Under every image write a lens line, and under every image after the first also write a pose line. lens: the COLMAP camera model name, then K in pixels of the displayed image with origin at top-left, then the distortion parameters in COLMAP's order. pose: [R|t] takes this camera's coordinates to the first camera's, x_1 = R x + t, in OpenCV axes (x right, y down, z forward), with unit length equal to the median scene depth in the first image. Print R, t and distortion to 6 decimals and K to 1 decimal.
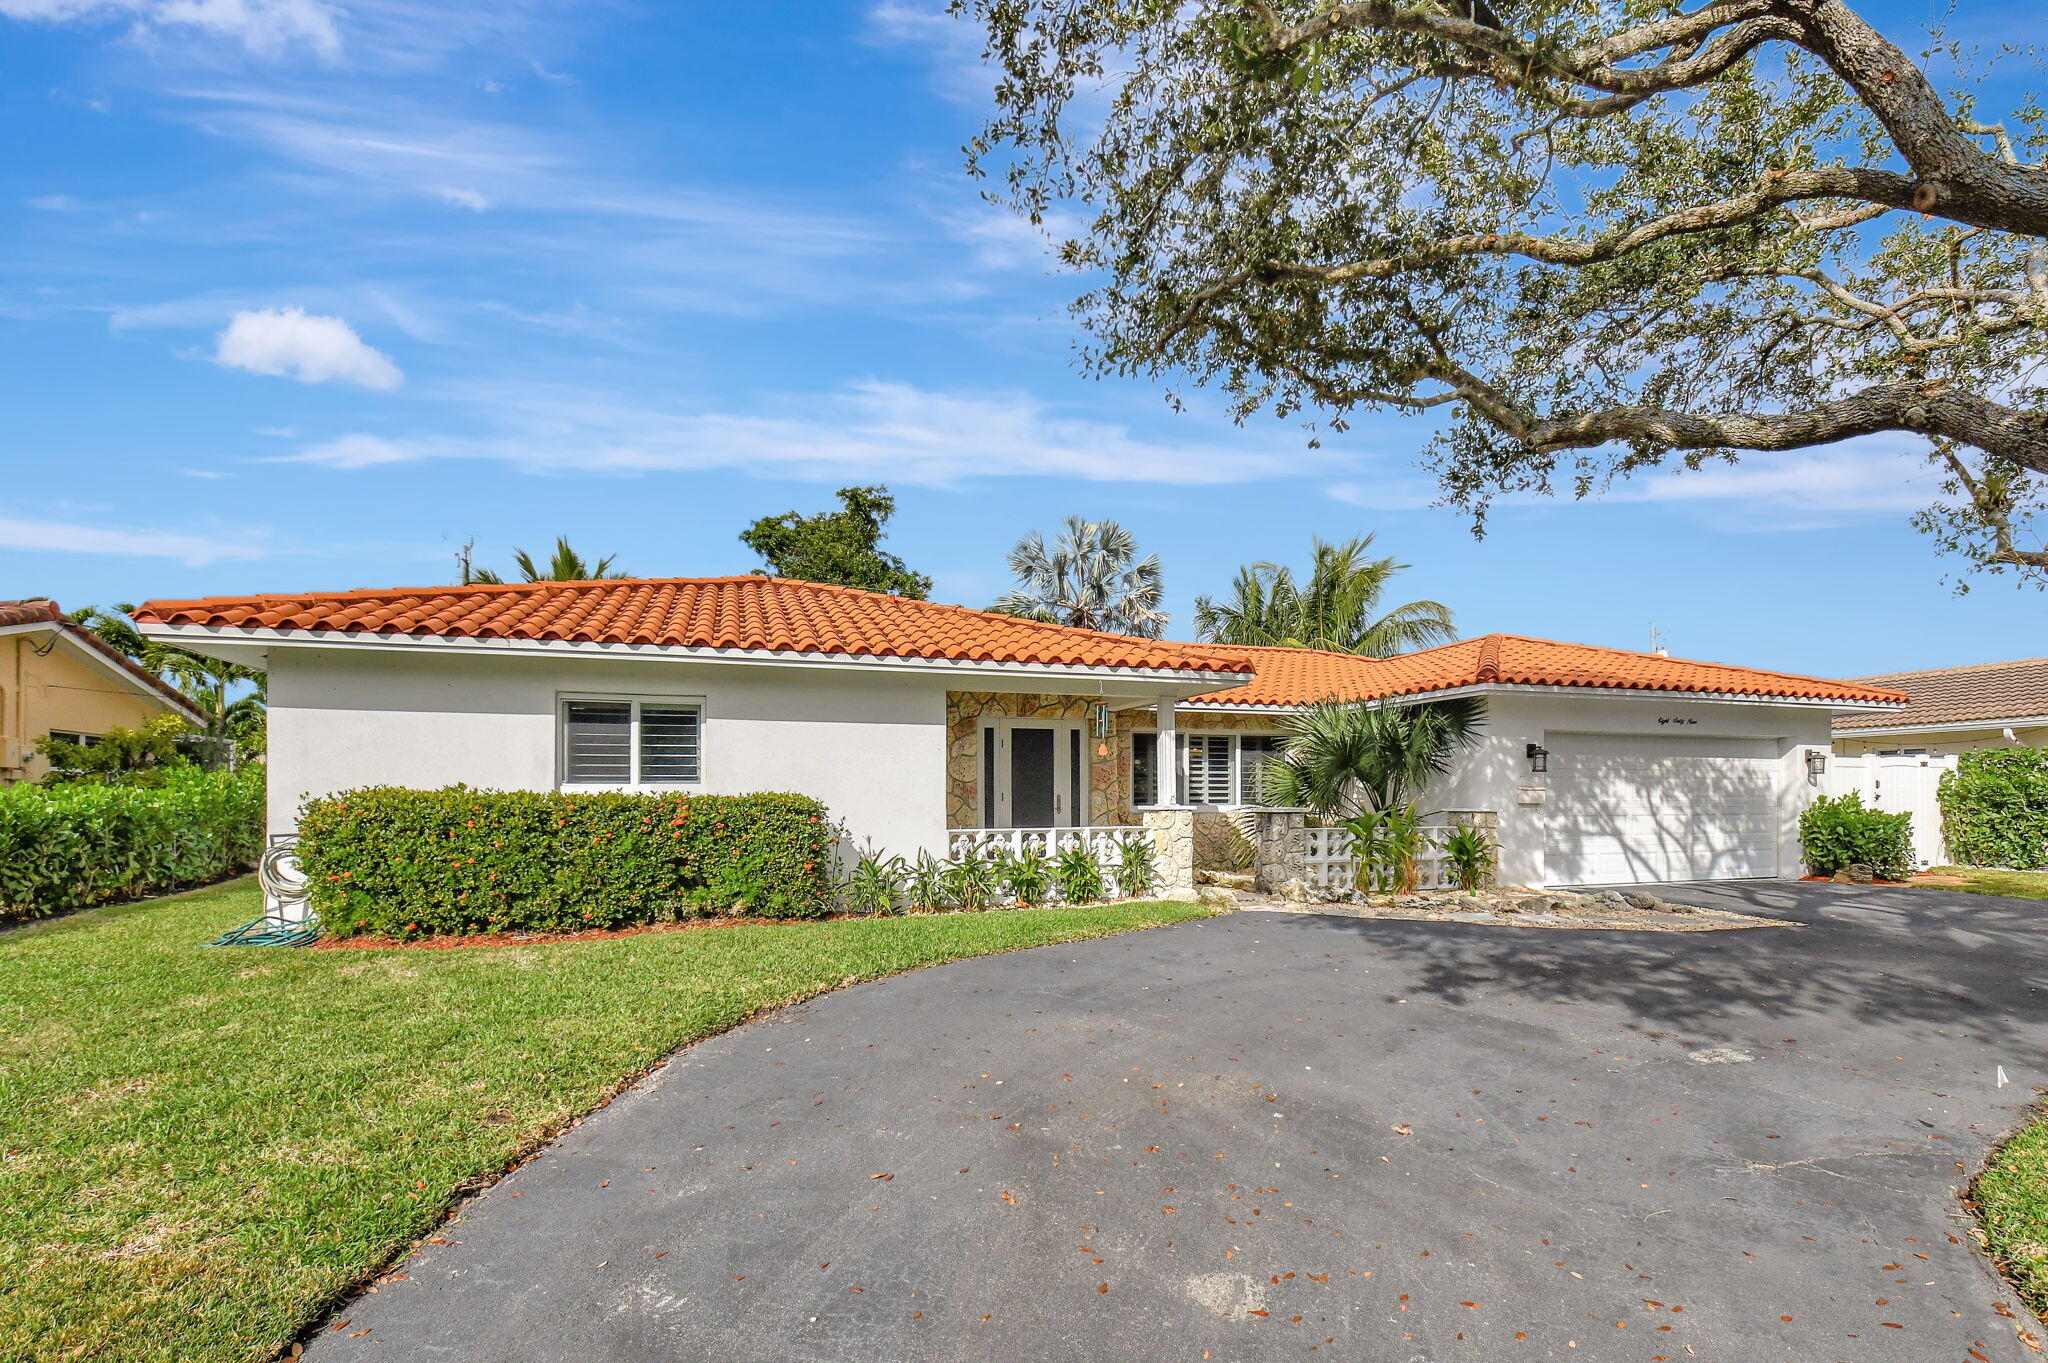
lens RADIAL K [[914.5, 0, 1030.5], [0, 914.5, 793.1], [0, 0, 1]] dist [0.000545, -0.000218]
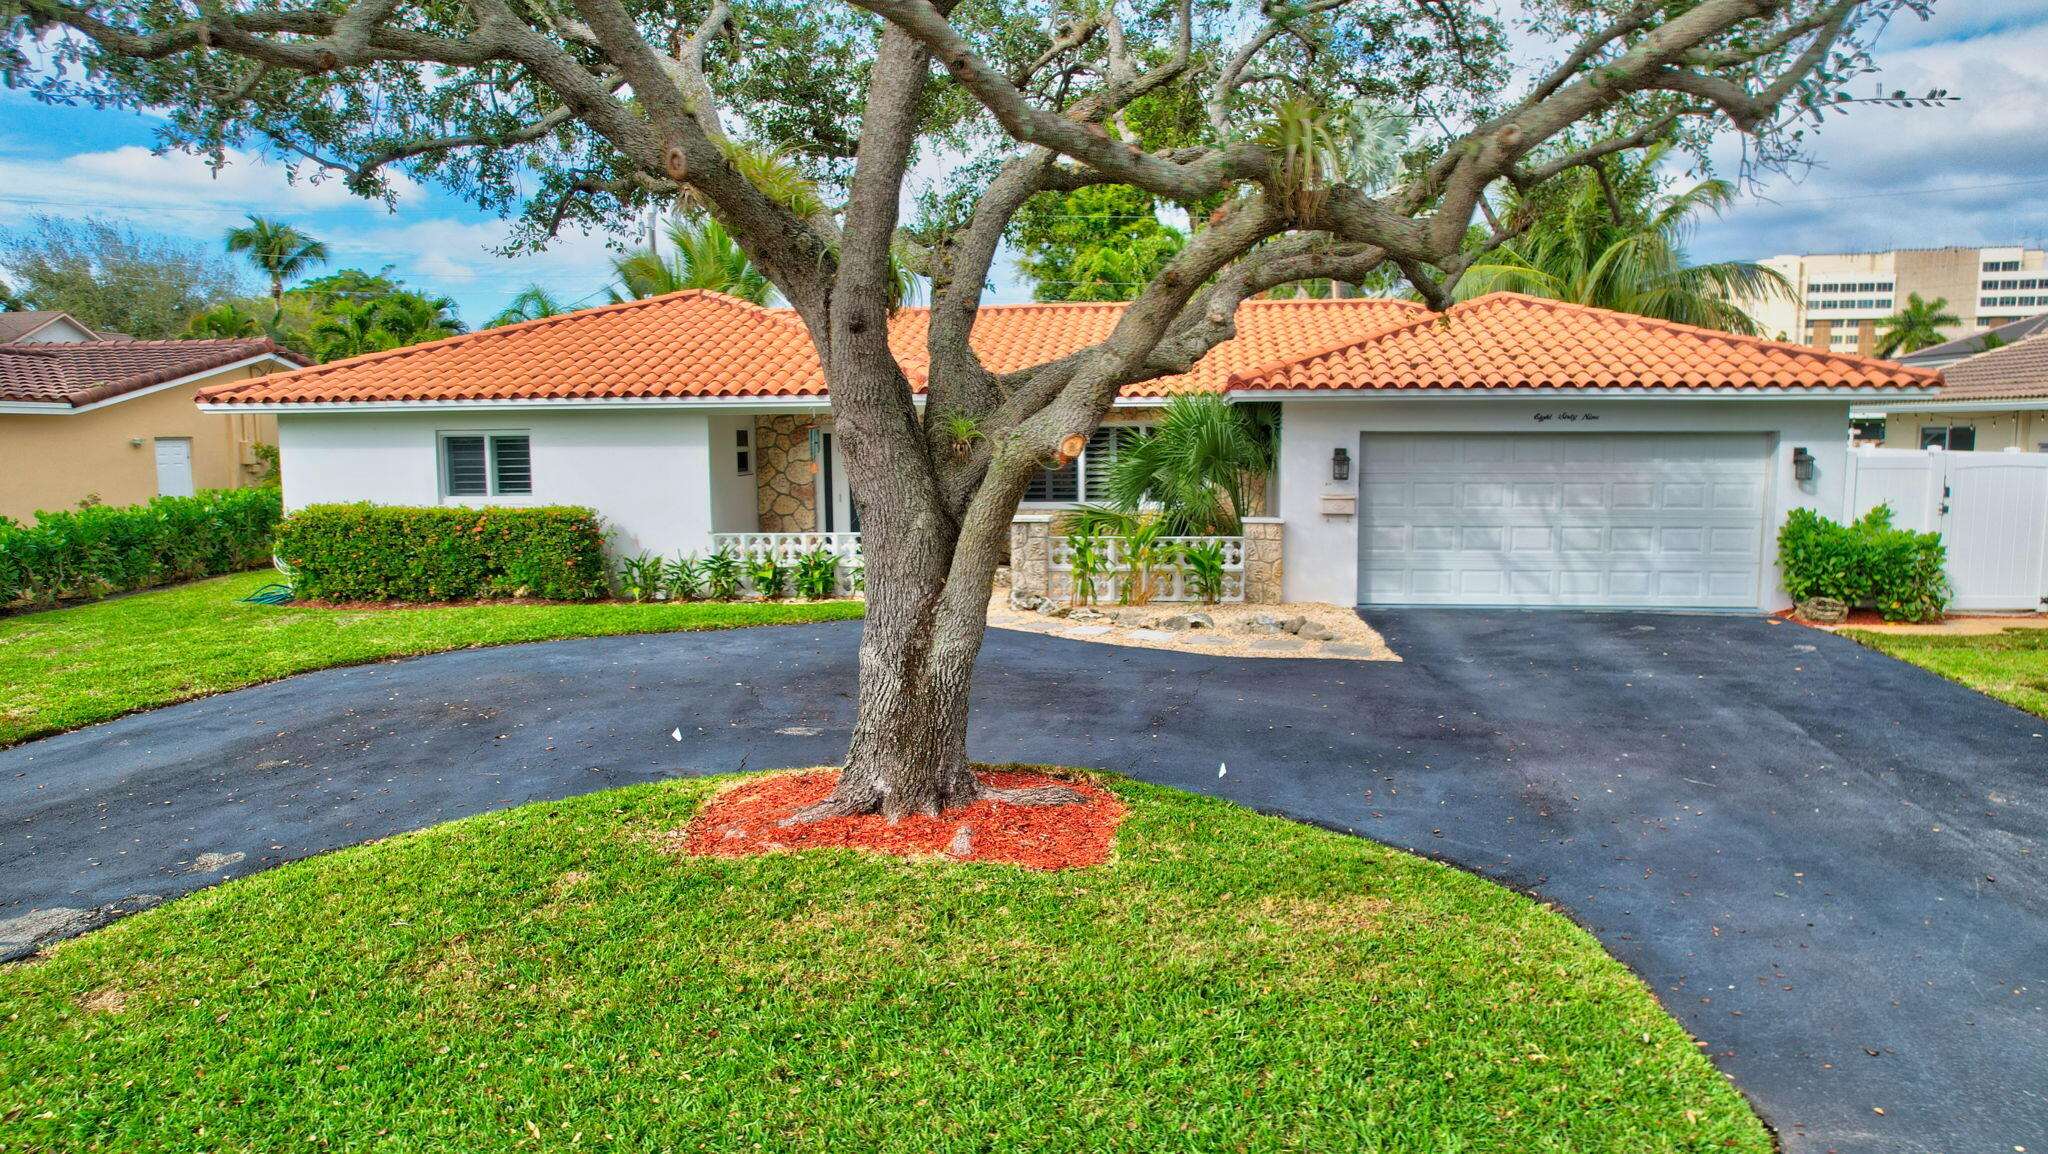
lens RADIAL K [[1285.2, 0, 1024.0], [0, 1285.2, 577.0], [0, 0, 1]] dist [-0.097291, 0.104741]
pose [[0.916770, 0.039476, -0.397460, 0.916260], [0.007713, 0.993168, 0.116434, -0.091180], [0.399341, -0.109809, 0.910203, -0.349213]]
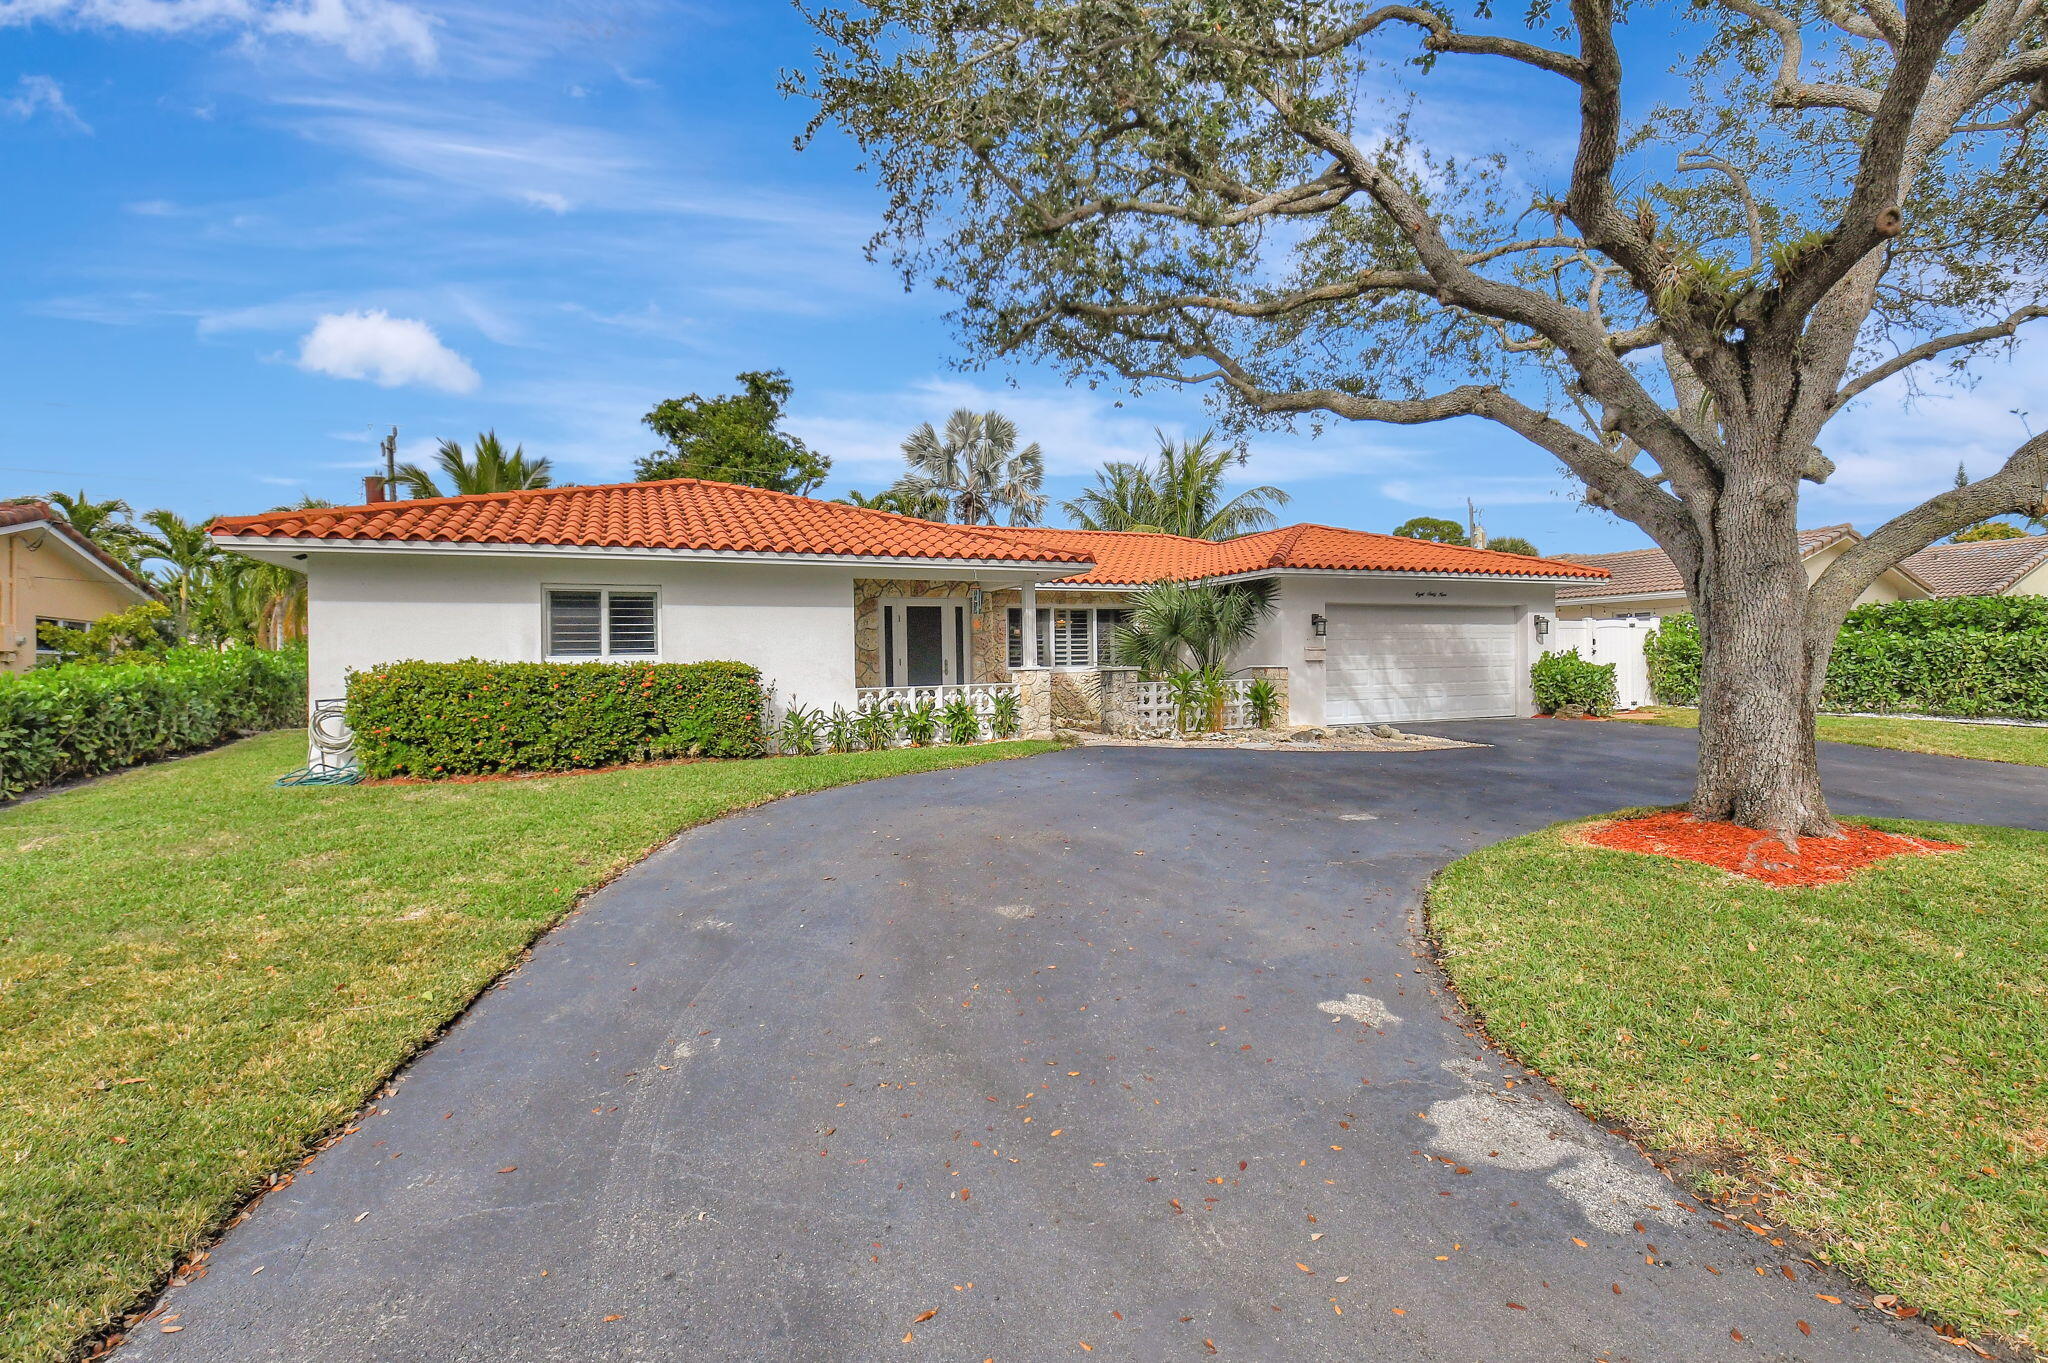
lens RADIAL K [[897.2, 0, 1015.1], [0, 897.2, 657.7], [0, 0, 1]] dist [0.001664, -0.010609]
pose [[0.995400, -0.015689, 0.094514, 0.010926], [0.016031, 0.999867, -0.002854, 0.004828], [-0.094457, 0.004356, 0.995519, -0.248216]]
